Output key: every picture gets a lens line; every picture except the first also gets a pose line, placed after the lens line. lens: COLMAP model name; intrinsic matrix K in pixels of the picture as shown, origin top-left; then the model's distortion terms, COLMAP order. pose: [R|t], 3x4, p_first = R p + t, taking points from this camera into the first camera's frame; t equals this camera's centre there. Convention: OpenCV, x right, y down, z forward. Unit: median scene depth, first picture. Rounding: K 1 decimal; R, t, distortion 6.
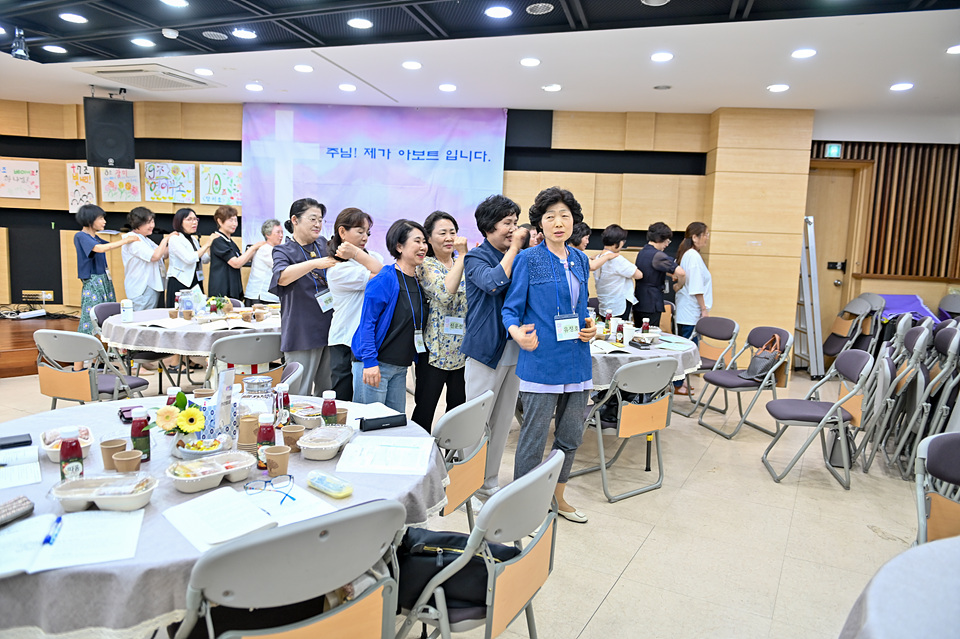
lens RADIAL K [[684.6, 0, 478.8], [0, 684.6, 323.1], [0, 0, 1]] dist [0.010881, -0.002094]
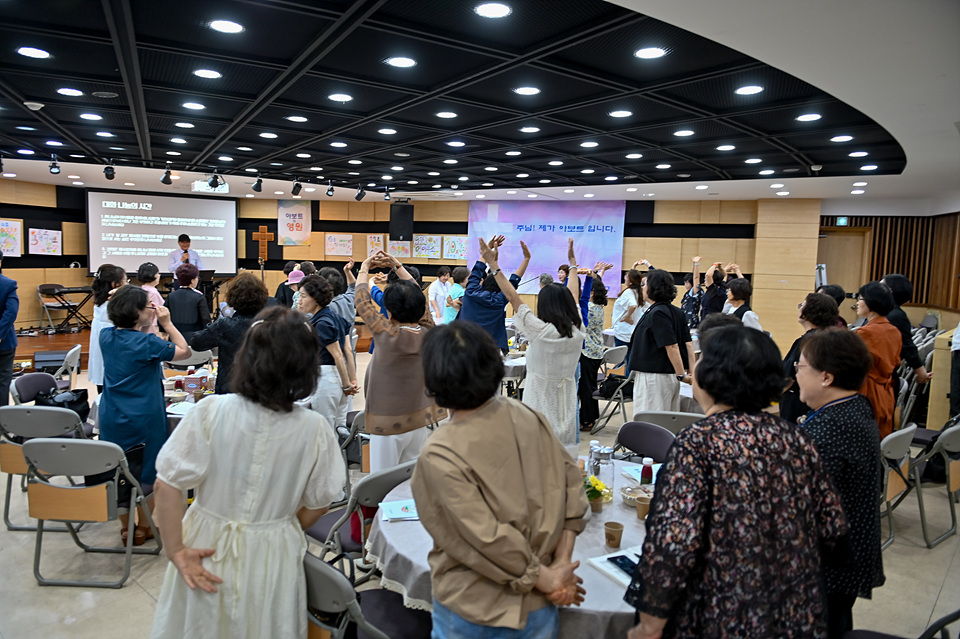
lens RADIAL K [[684.6, 0, 474.1], [0, 684.6, 315.5], [0, 0, 1]] dist [0.010881, -0.002094]
pose [[0.973450, 0.009819, -0.228691, 0.065054], [-0.020369, 0.998832, -0.043818, 0.043670], [0.227993, 0.047313, 0.972512, -0.668808]]
